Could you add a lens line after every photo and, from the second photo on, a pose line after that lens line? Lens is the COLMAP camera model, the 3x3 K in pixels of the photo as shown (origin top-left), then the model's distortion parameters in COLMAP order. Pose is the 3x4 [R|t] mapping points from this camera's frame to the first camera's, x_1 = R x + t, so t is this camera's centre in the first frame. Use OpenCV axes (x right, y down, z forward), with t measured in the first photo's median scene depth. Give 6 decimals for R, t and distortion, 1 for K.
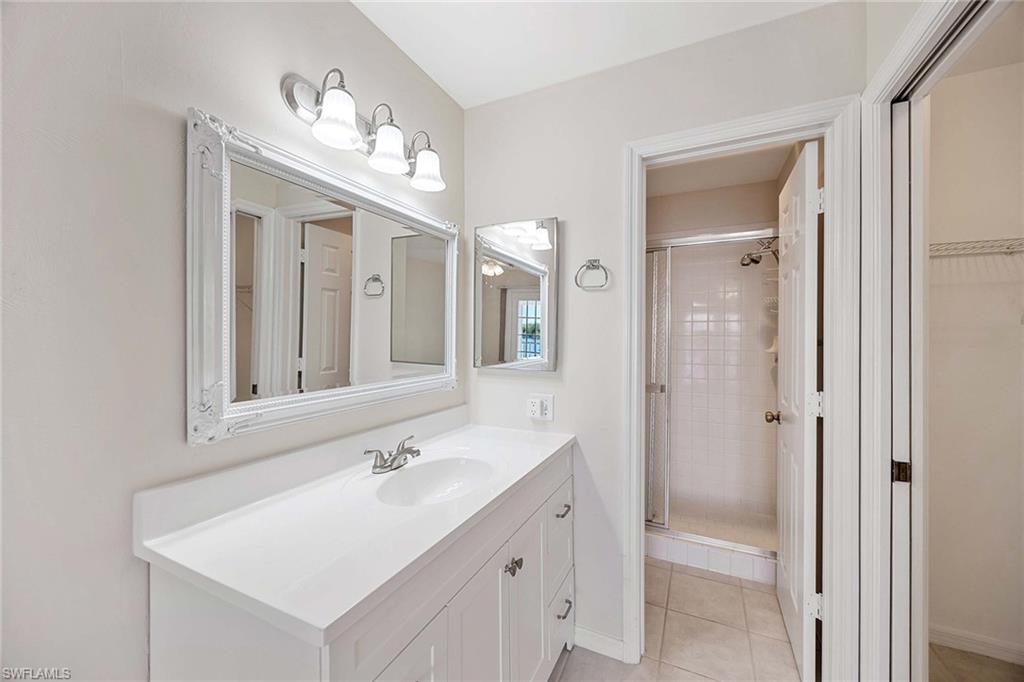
lens RADIAL K [[388.6, 0, 514.4], [0, 388.6, 341.9], [0, 0, 1]] dist [-0.004004, -0.000079]
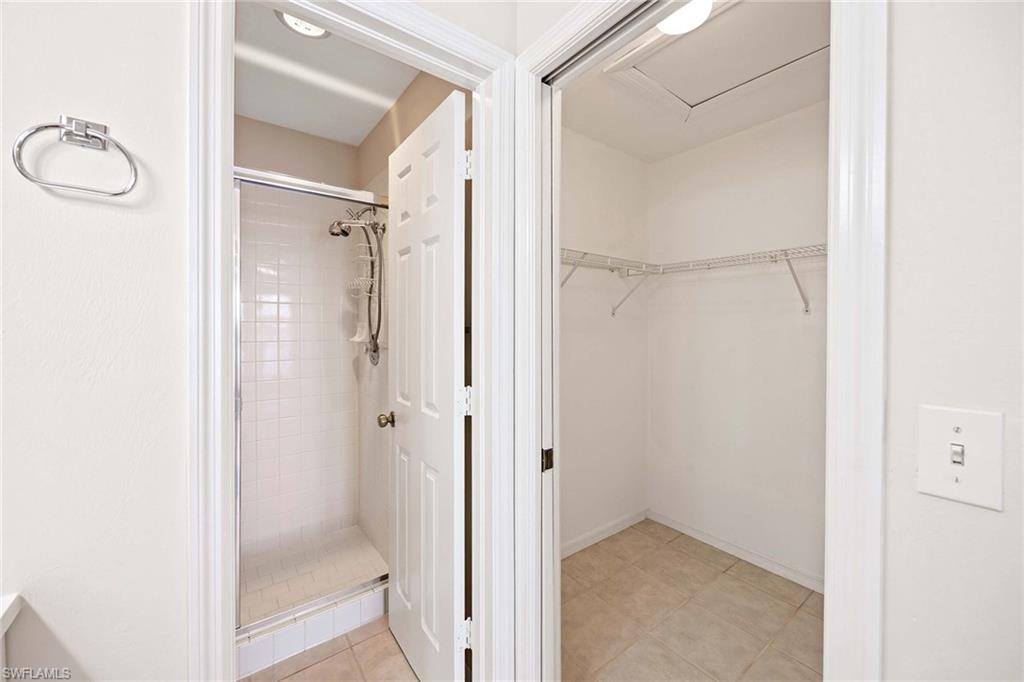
lens RADIAL K [[388.6, 0, 505.0], [0, 388.6, 327.6], [0, 0, 1]] dist [-0.004004, -0.000079]
pose [[0.452848, -0.005866, 0.891569, 0.047445], [0.011503, 0.999934, 0.000736, -0.001930], [-0.891514, 0.009923, 0.452885, 0.453994]]
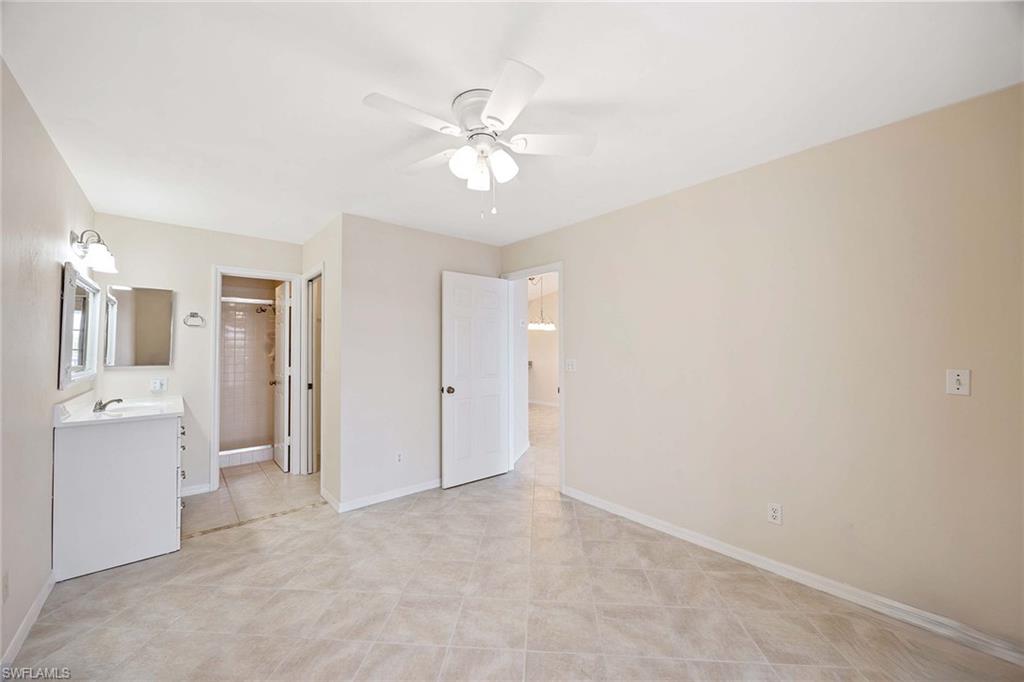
lens RADIAL K [[388.6, 0, 517.8], [0, 388.6, 336.9], [0, 0, 1]] dist [-0.004004, -0.000079]
pose [[0.390314, 0.024160, 0.920365, -1.071729], [0.015447, 0.999343, -0.032784, 0.021006], [-0.920552, 0.027013, 0.389684, -1.496010]]
